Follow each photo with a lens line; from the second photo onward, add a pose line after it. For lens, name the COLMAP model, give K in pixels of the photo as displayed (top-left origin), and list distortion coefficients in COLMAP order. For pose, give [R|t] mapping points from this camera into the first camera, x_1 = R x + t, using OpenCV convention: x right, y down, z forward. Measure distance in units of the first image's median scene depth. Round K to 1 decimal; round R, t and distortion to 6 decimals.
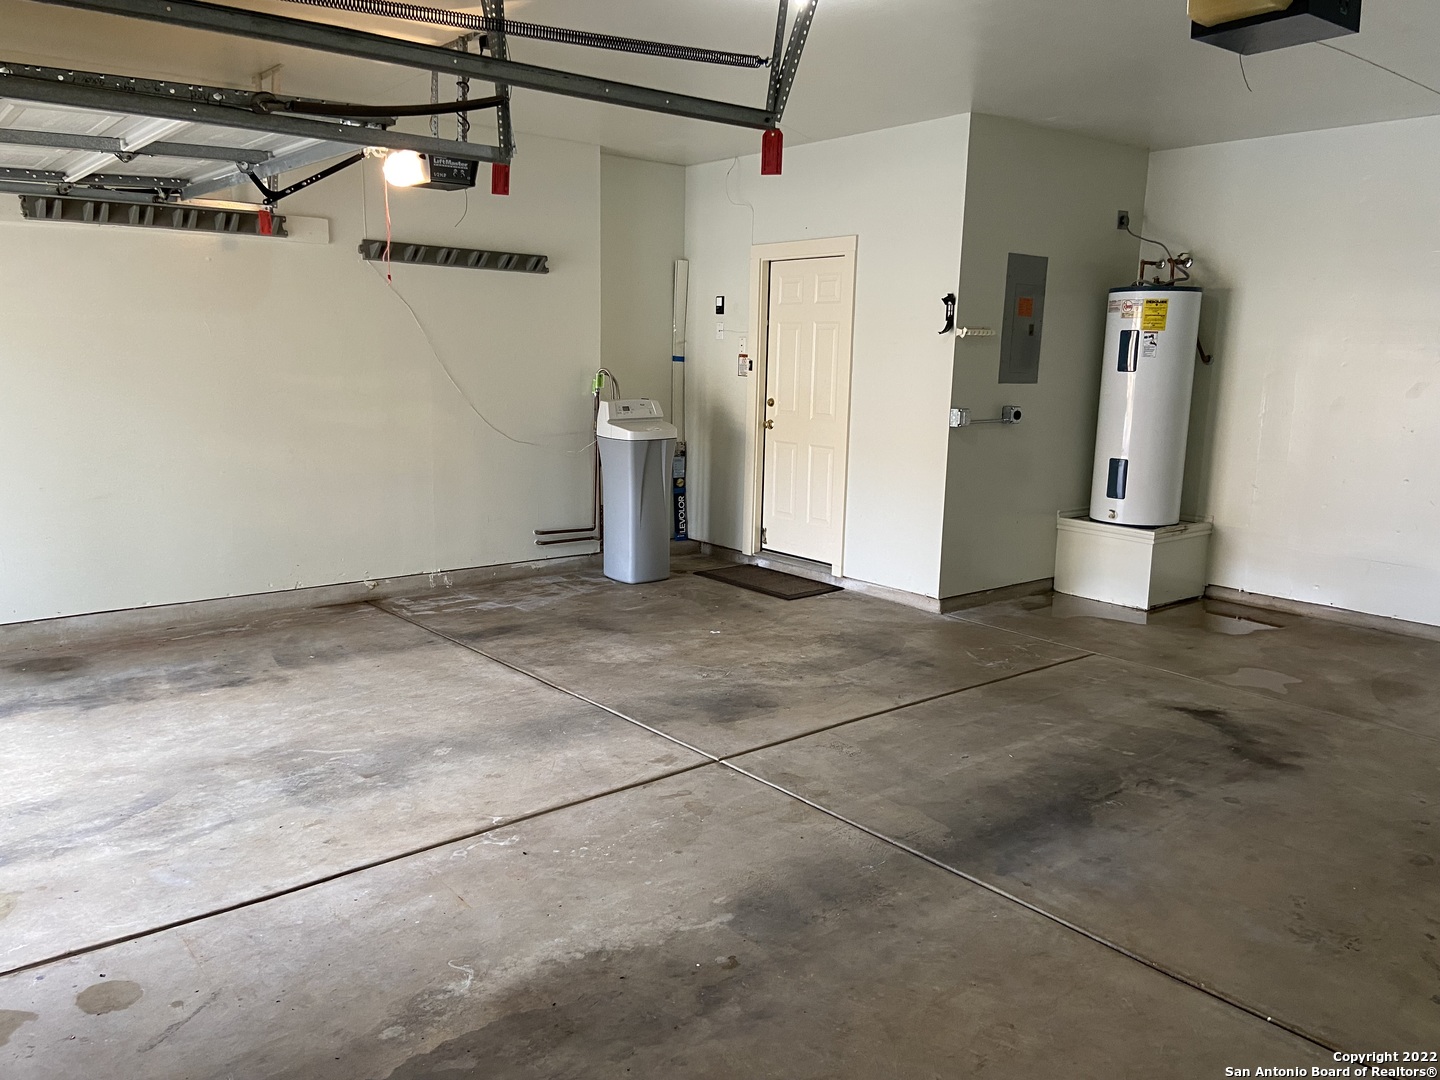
lens RADIAL K [[1085.3, 0, 725.2], [0, 1085.3, 535.4], [0, 0, 1]] dist [0.136035, -0.170530]
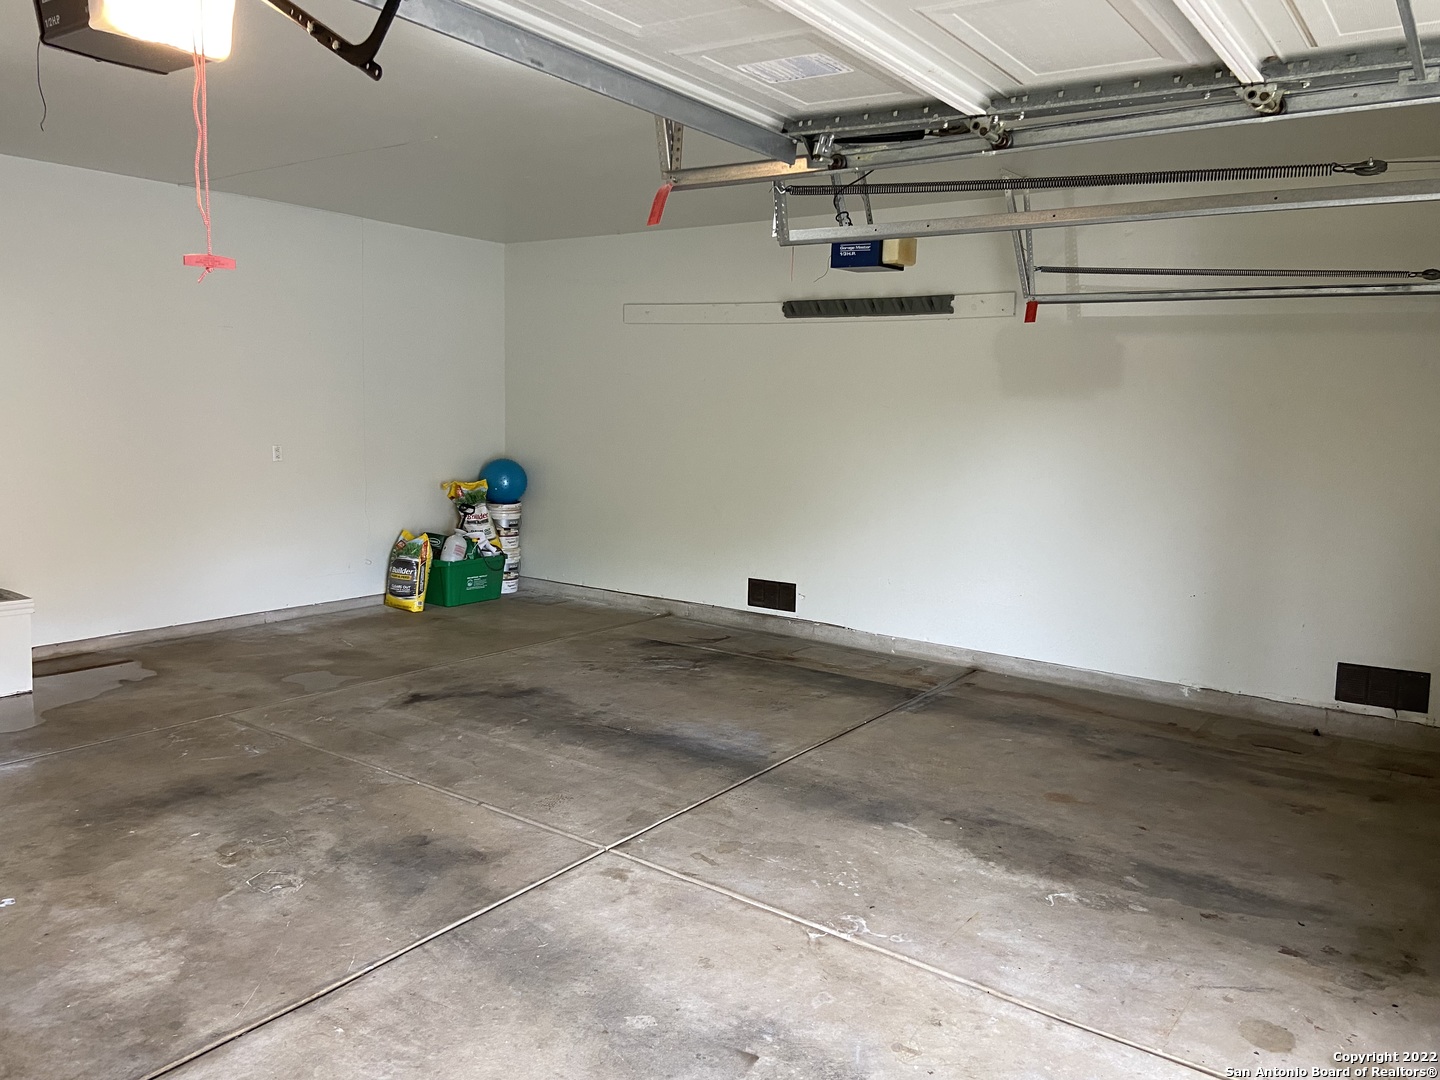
lens RADIAL K [[1085.3, 0, 725.2], [0, 1085.3, 535.4], [0, 0, 1]] dist [0.136035, -0.170530]
pose [[-0.262928, -0.140165, 0.954580, -0.841768], [0.132515, 0.974768, 0.179629, -0.198697], [-0.955672, 0.173726, -0.237720, 1.021666]]
